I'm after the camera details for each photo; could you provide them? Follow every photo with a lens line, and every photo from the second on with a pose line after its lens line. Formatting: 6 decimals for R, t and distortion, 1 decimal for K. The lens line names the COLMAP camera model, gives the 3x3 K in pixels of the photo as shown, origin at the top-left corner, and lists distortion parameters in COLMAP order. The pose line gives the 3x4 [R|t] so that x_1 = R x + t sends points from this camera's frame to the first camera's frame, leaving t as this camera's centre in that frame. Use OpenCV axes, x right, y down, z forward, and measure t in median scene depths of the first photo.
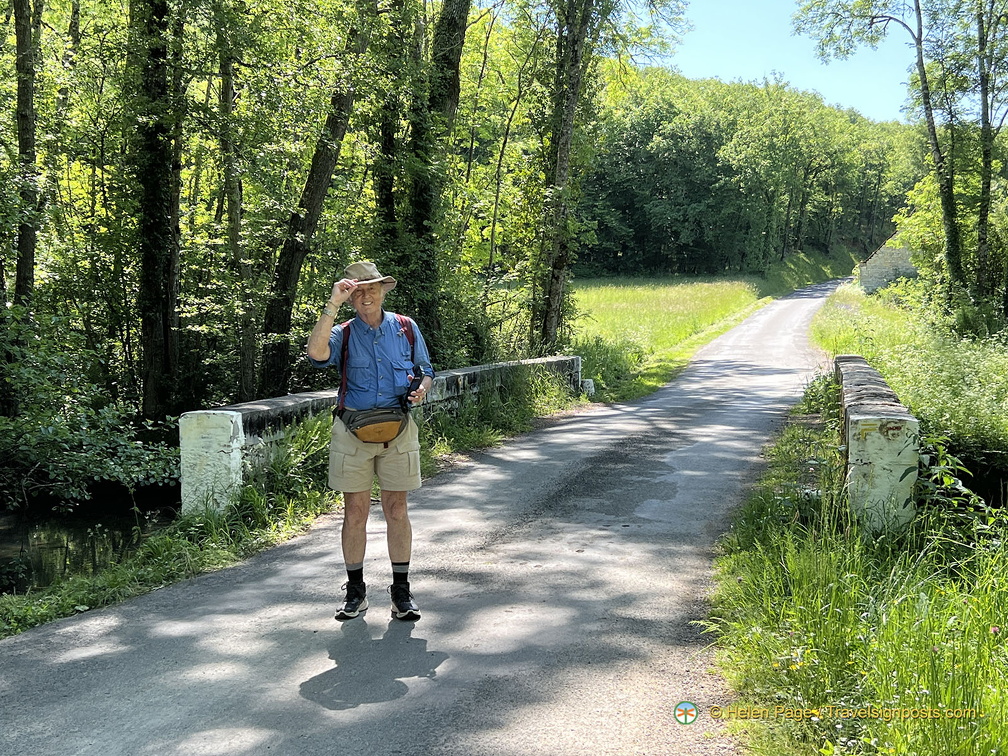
lens RADIAL K [[1258.2, 0, 504.0], [0, 1258.2, 378.0], [0, 0, 1]] dist [0.219521, -0.649487]
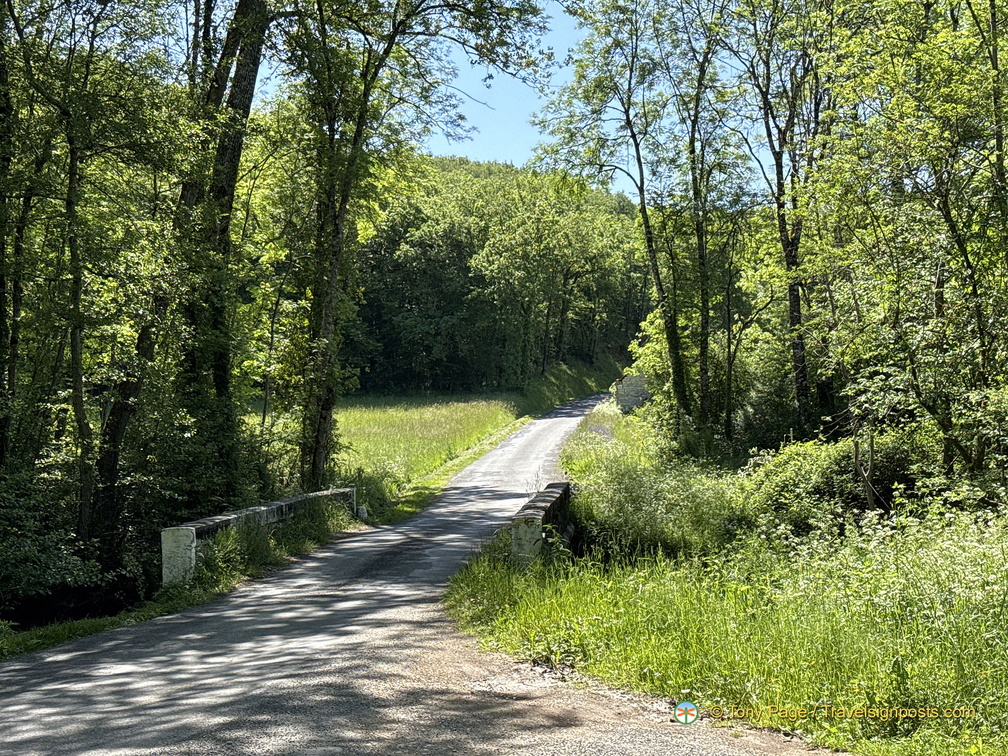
lens RADIAL K [[1613.8, 0, 504.0], [0, 1613.8, 378.0], [0, 0, 1]] dist [0.031376, 0.060812]
pose [[0.983619, -0.015930, 0.179554, -0.027980], [0.030431, 0.996465, -0.078300, 0.001246], [-0.177672, 0.082481, 0.980627, -0.212226]]
